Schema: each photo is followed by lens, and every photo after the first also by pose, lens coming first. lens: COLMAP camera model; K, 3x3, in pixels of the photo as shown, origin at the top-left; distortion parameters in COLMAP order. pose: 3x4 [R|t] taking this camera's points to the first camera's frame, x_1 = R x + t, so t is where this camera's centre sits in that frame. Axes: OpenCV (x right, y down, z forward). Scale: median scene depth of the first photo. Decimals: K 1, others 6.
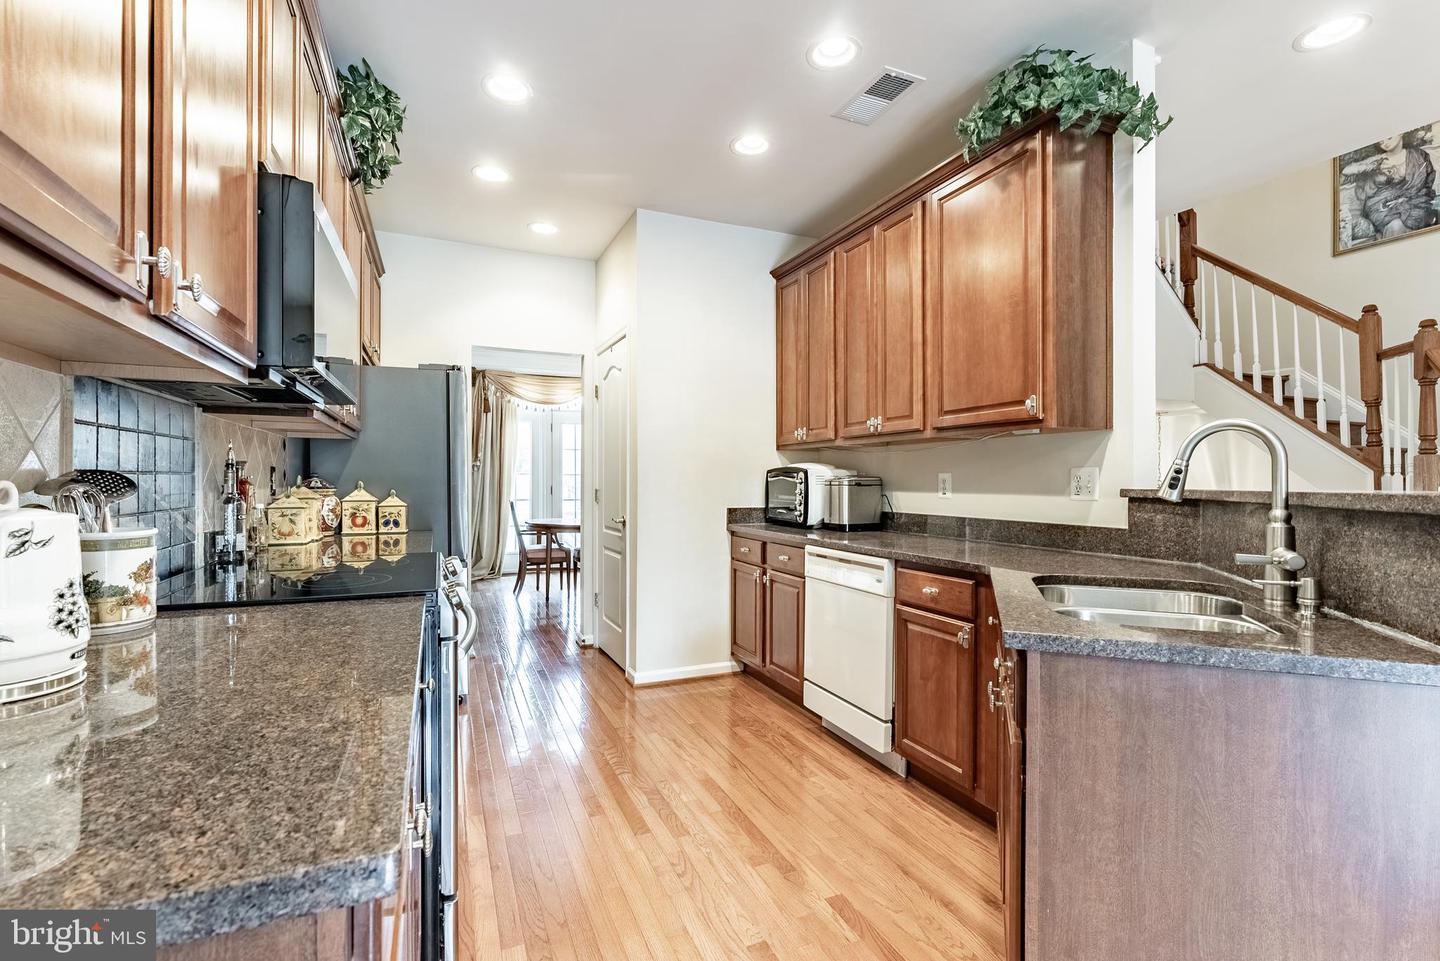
lens RADIAL K [[643.8, 0, 698.3], [0, 643.8, 482.3], [0, 0, 1]] dist [0.000344, -0.000146]
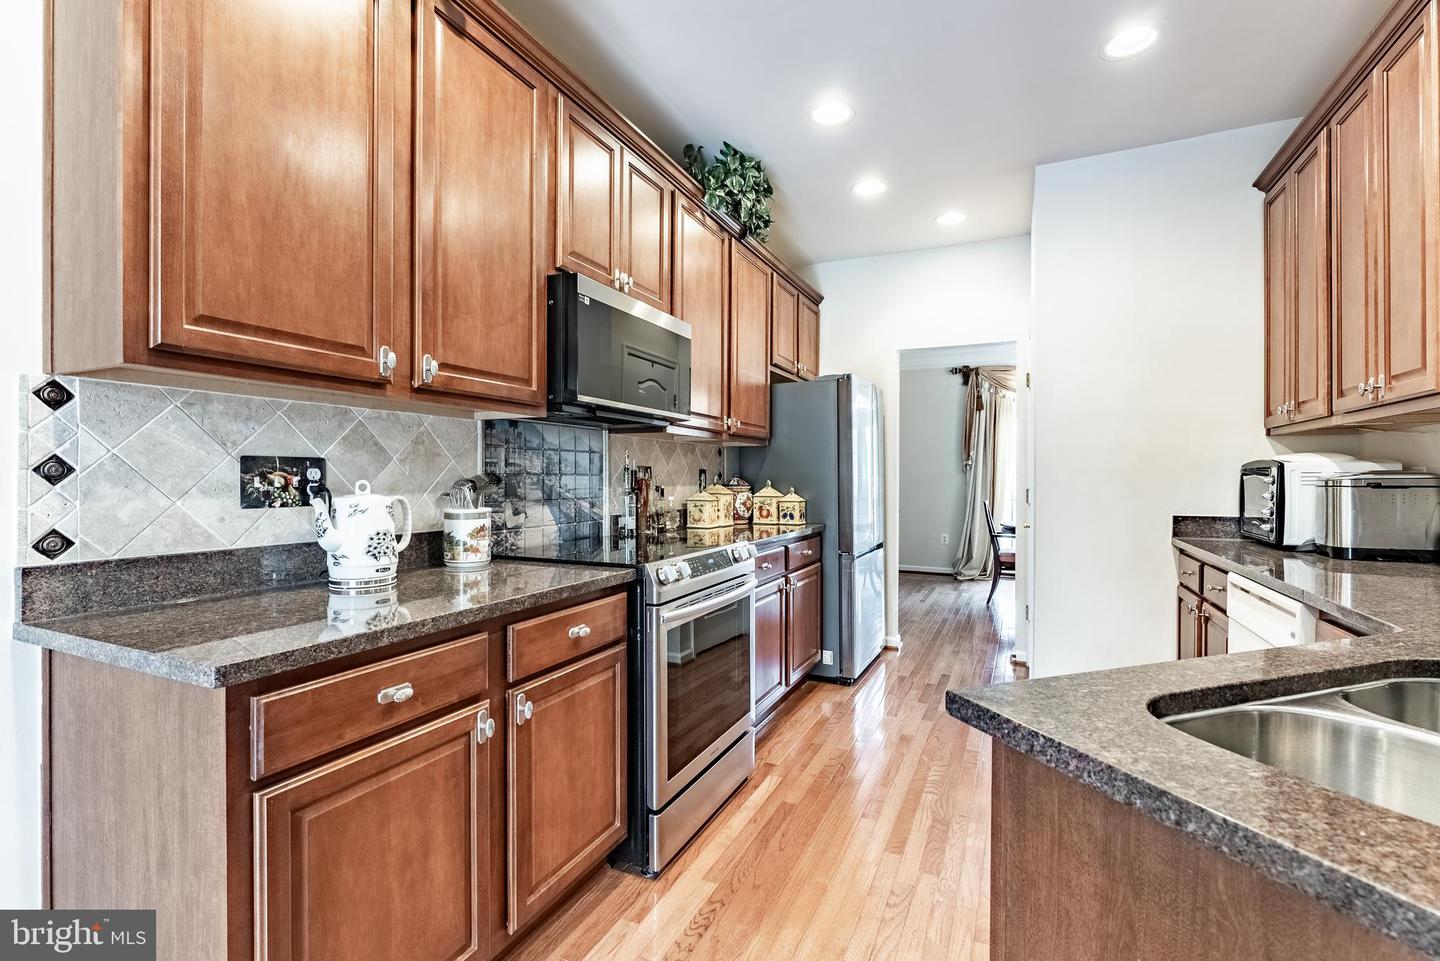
lens RADIAL K [[640.4, 0, 720.0], [0, 640.4, 480.5], [0, 0, 1]] dist [-0.001118, -0.000320]
pose [[0.674384, 0.000710, -0.738381, 0.326972], [-0.001691, 0.999998, -0.000583, -0.000358], [0.738379, 0.001642, 0.674384, 0.132210]]
